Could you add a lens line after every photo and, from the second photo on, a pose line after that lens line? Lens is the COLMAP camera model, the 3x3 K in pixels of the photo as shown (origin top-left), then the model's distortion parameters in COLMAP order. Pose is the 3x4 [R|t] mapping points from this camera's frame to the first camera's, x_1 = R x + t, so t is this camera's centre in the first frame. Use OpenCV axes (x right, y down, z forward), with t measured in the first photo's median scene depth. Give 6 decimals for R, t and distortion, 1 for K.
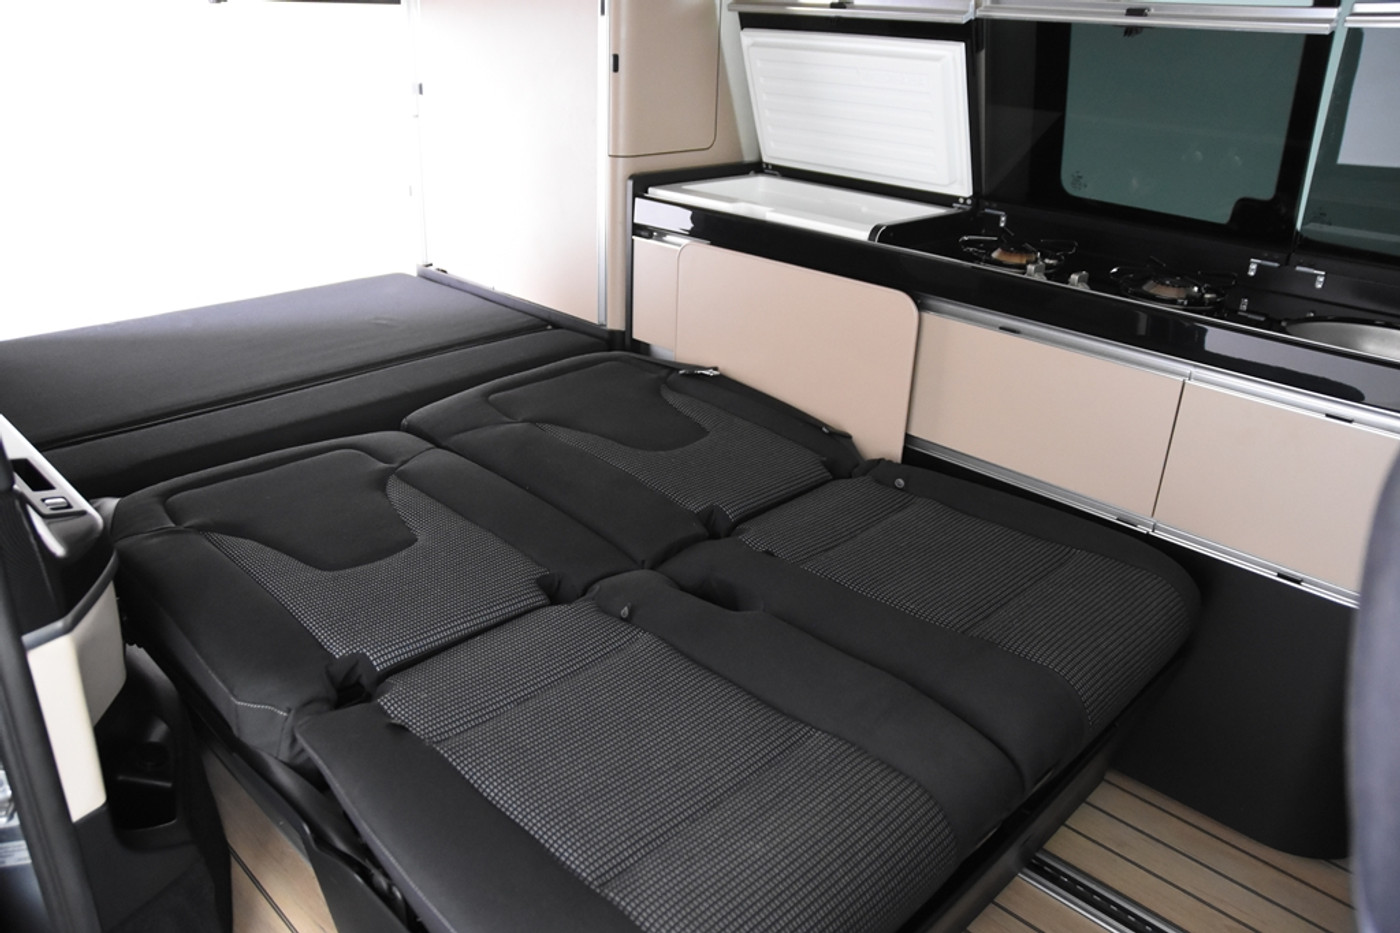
lens RADIAL K [[1033.4, 0, 705.9], [0, 1033.4, 467.8], [0, 0, 1]] dist [-0.143676, 0.132449]
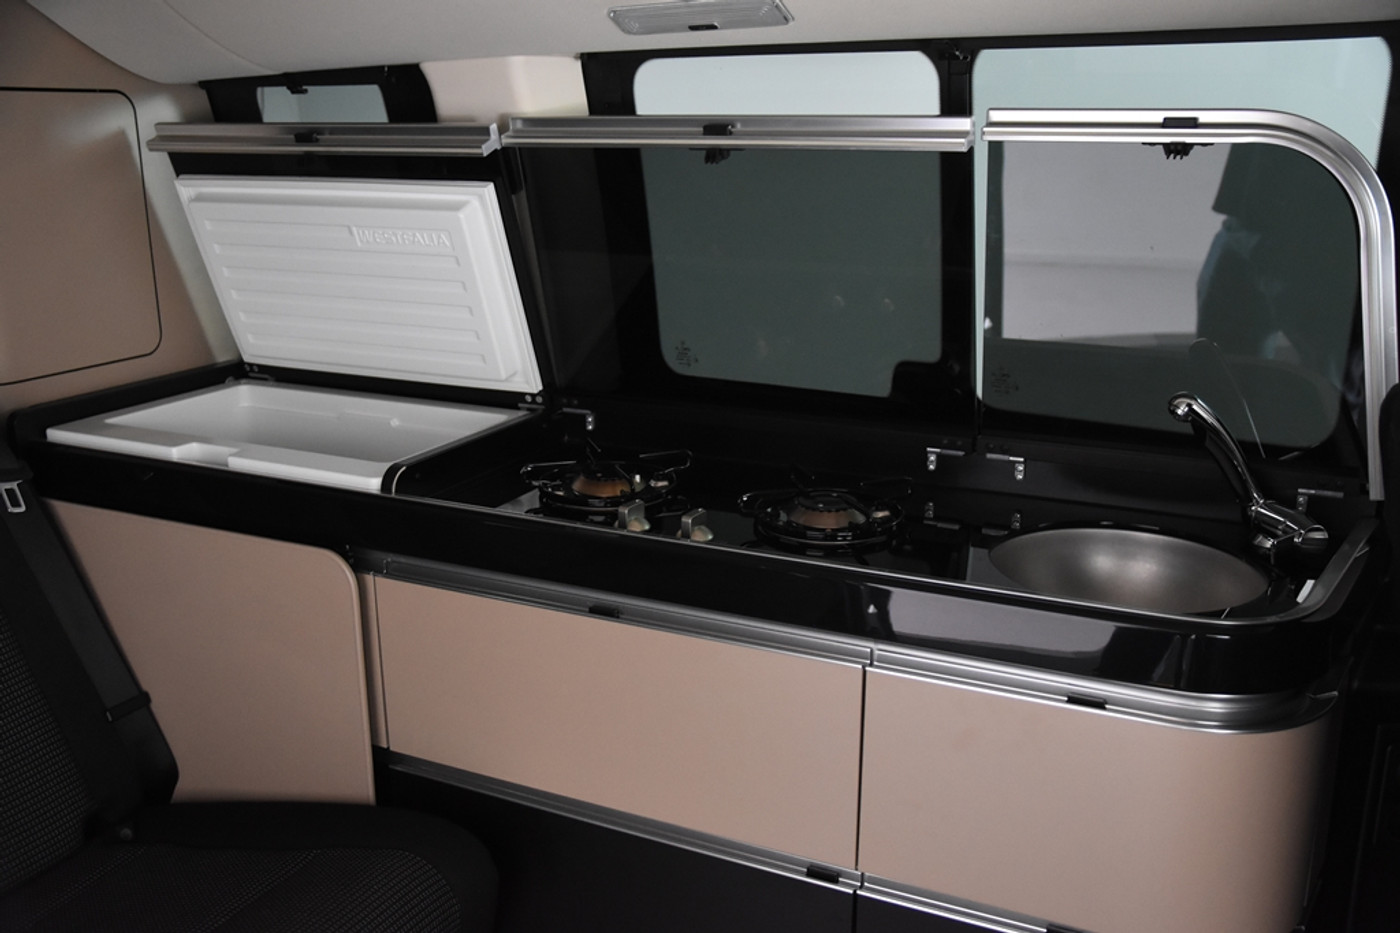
lens RADIAL K [[1266.5, 0, 700.0], [0, 1266.5, 466.5], [0, 0, 1]] dist [-0.036067, 0.009957]
pose [[0.948072, -0.122803, 0.293393, 0.116894], [0.163705, 0.979294, -0.119100, -0.108498], [-0.272692, 0.160945, 0.948544, 0.176039]]
